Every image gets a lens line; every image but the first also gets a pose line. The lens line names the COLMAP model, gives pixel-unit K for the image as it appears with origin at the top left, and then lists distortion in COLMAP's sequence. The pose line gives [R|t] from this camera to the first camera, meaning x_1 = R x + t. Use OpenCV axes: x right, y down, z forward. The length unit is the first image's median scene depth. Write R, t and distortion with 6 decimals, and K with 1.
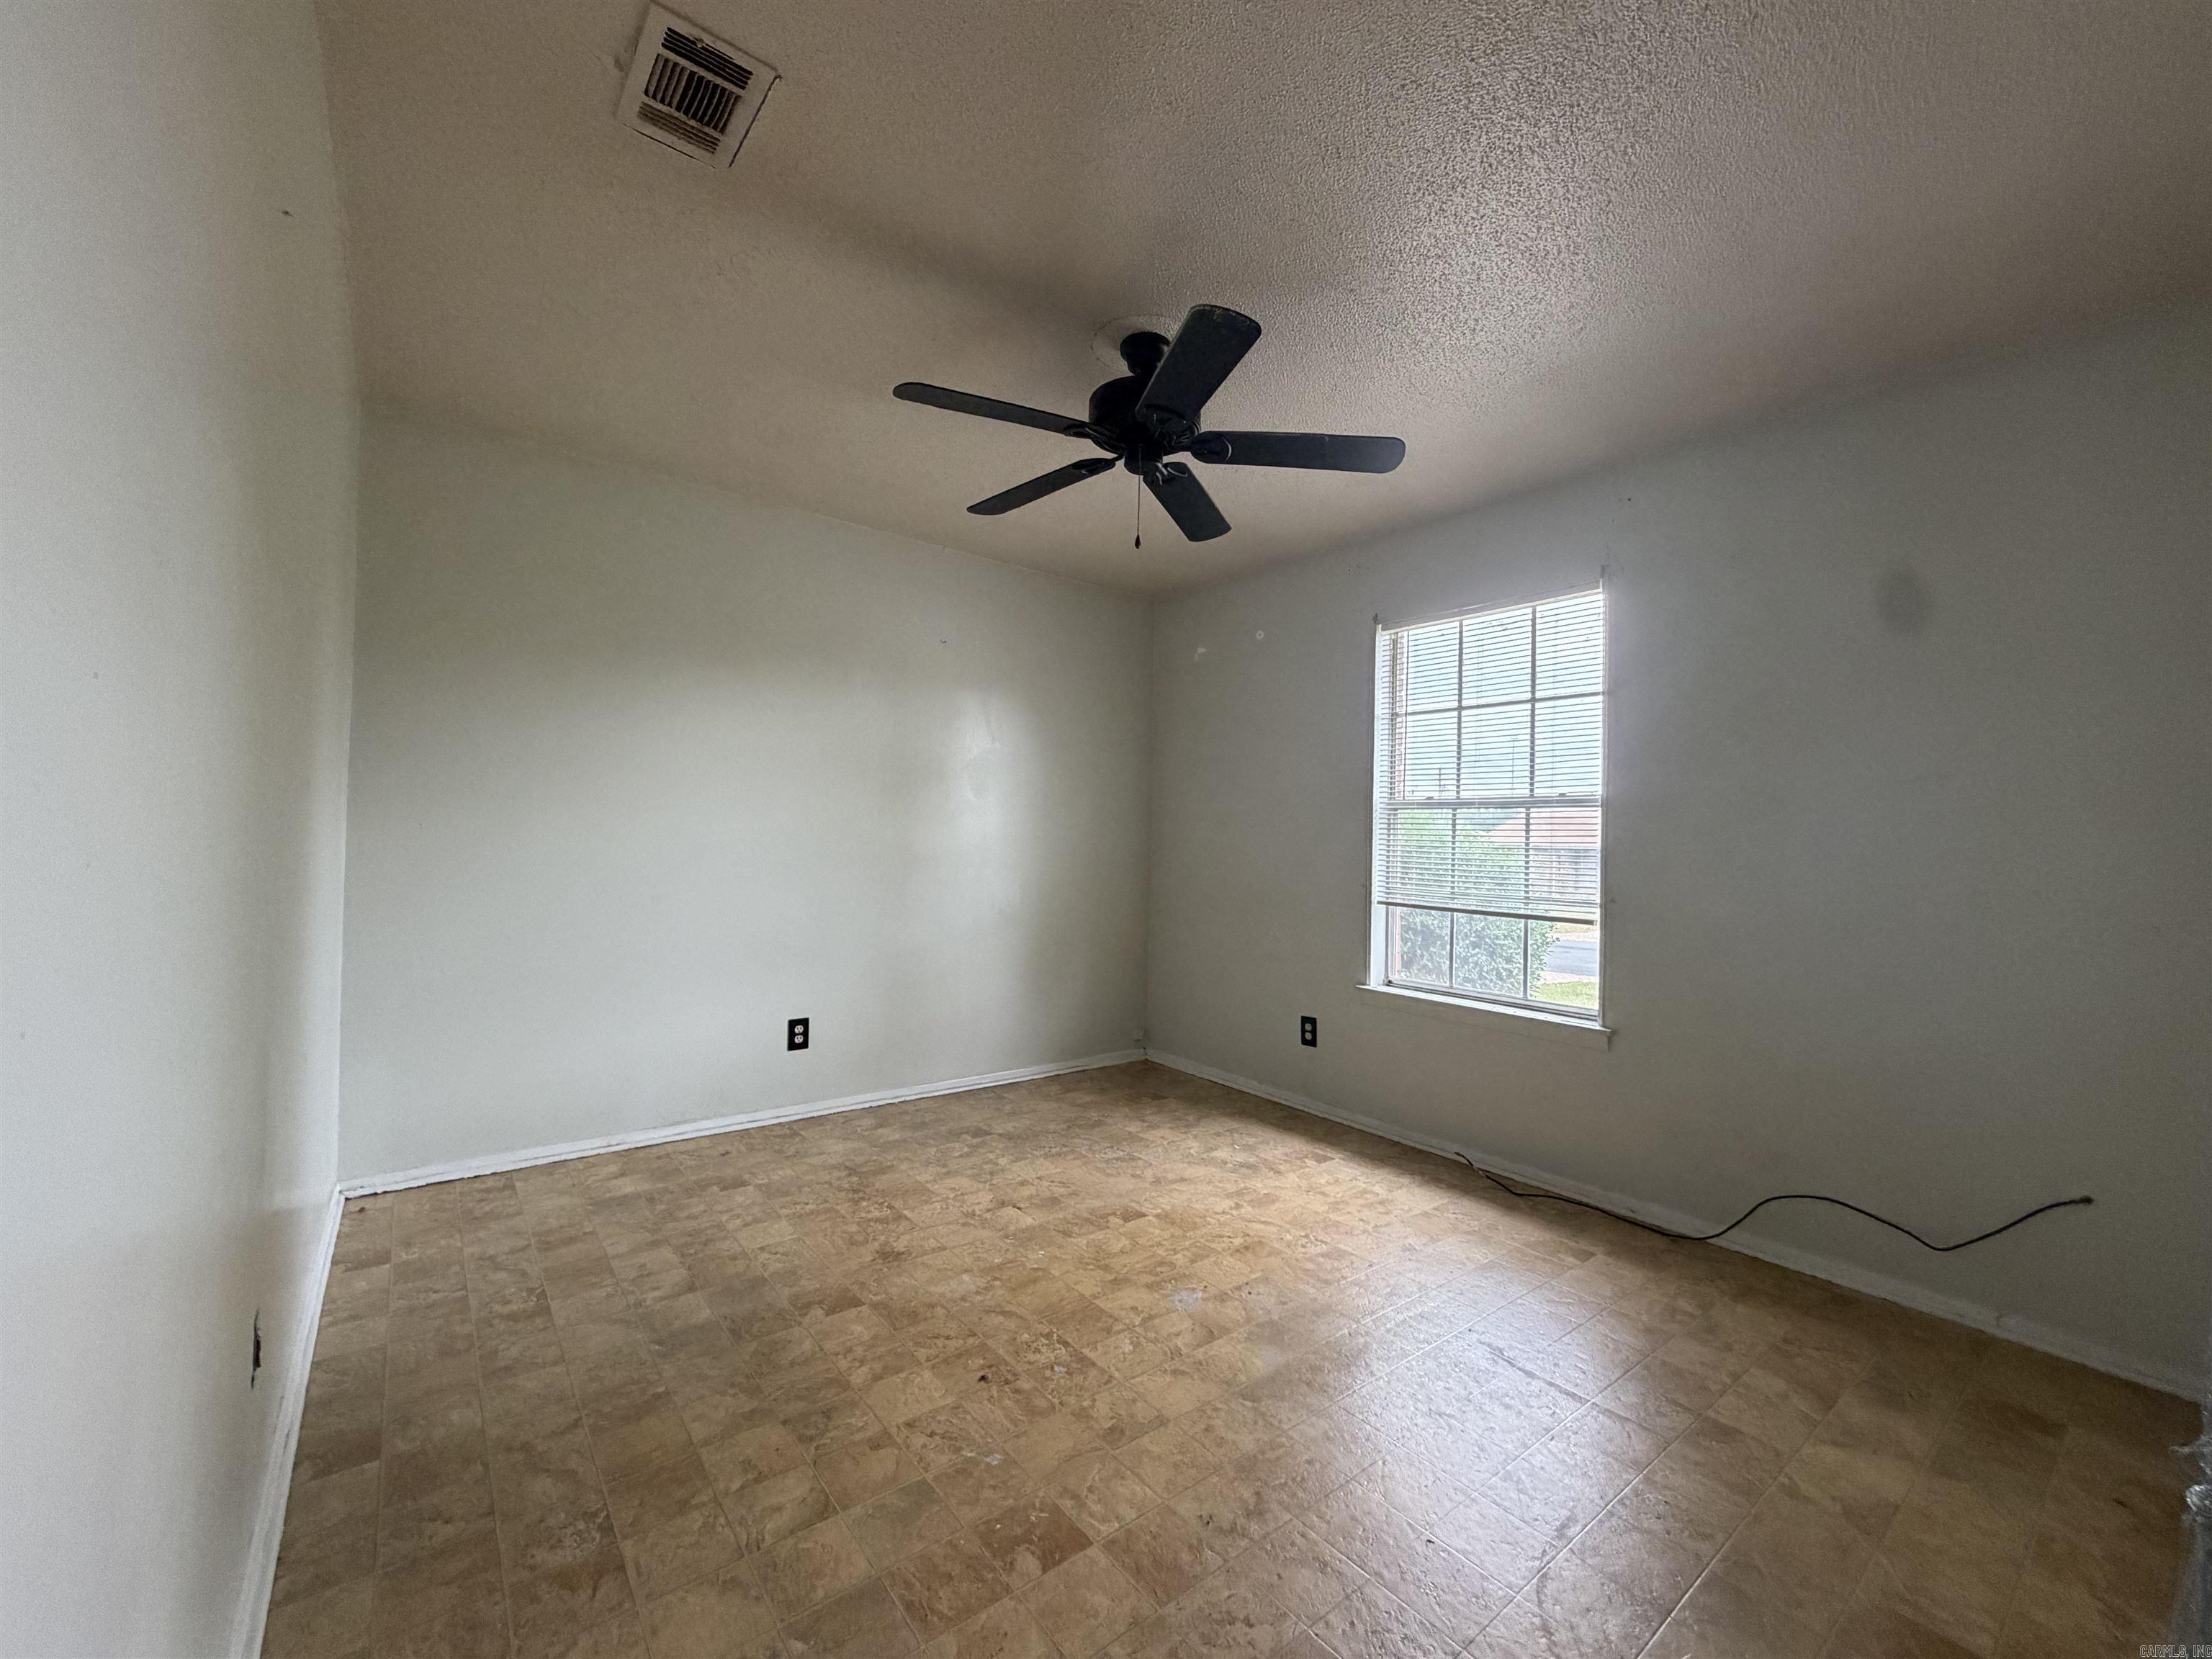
lens RADIAL K [[883.8, 0, 1108.5], [0, 883.8, 827.4], [0, 0, 1]] dist [0.003468, -0.000325]
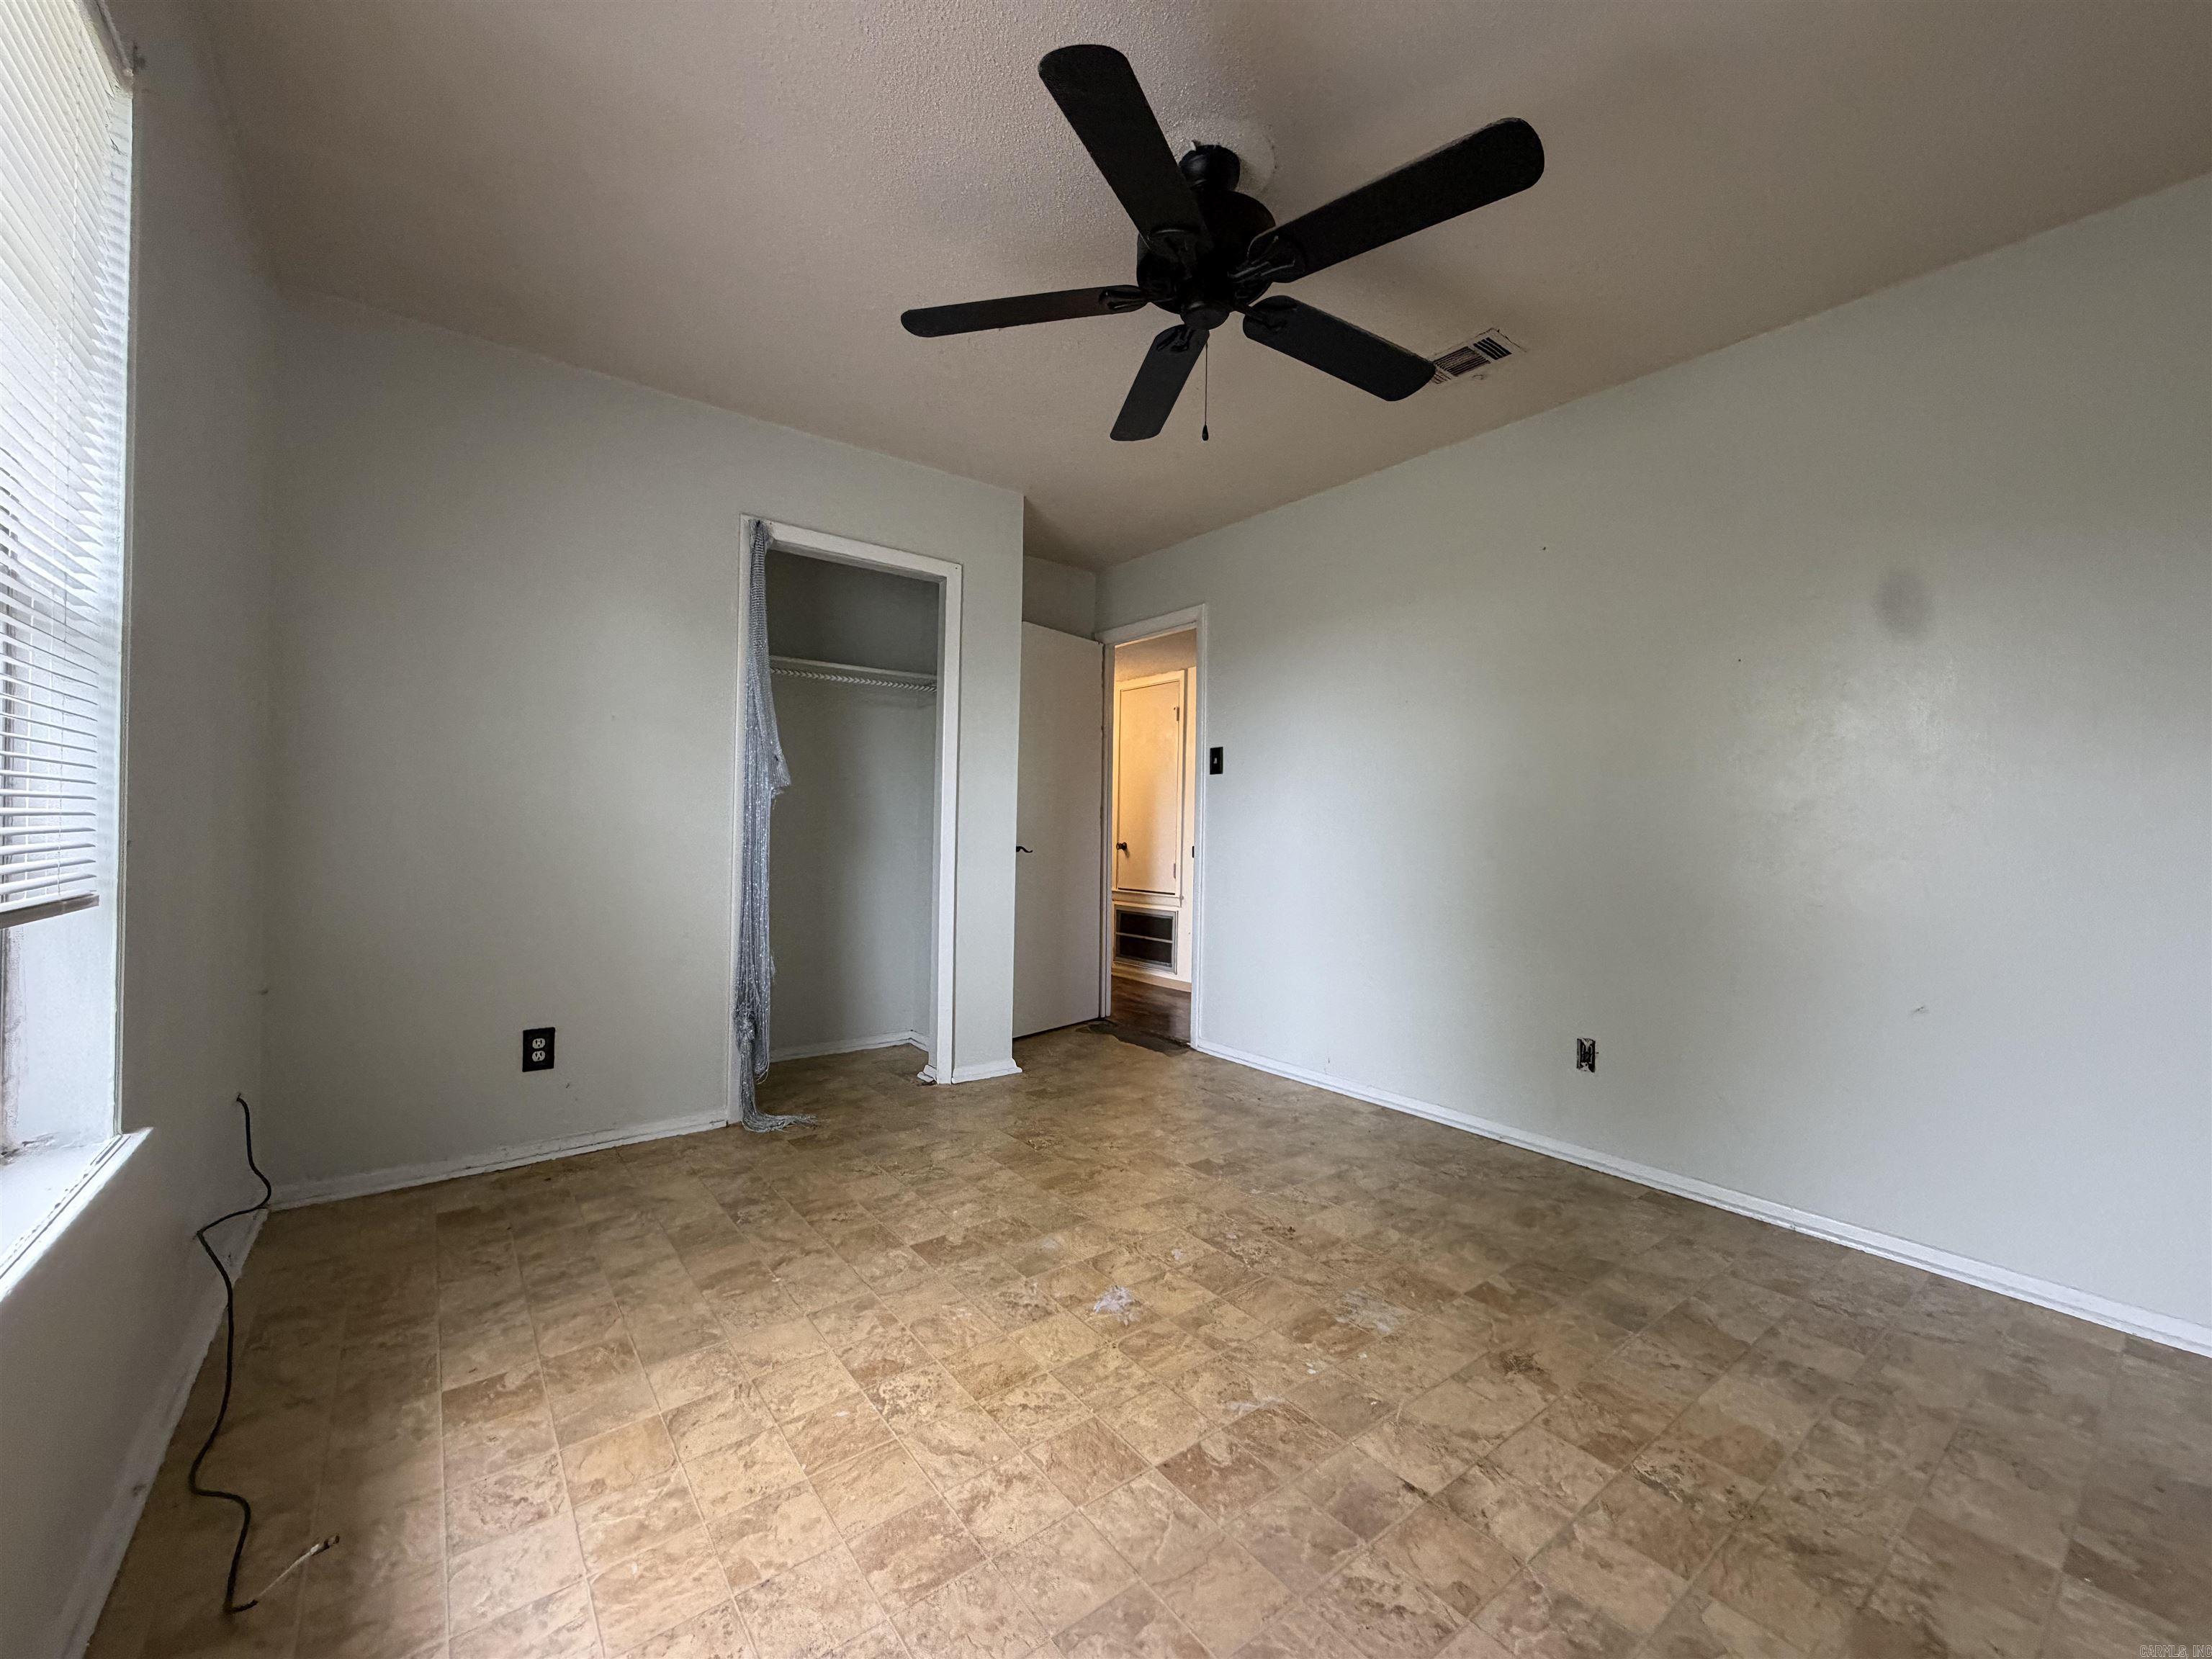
lens RADIAL K [[883.8, 0, 1106.2], [0, 883.8, 831.9], [0, 0, 1]] dist [0.003468, -0.000325]
pose [[-0.999039, -0.042468, 0.010822, 0.101443], [-0.042621, 0.998988, -0.014342, 0.080144], [-0.010202, -0.014789, -0.999839, 1.809024]]
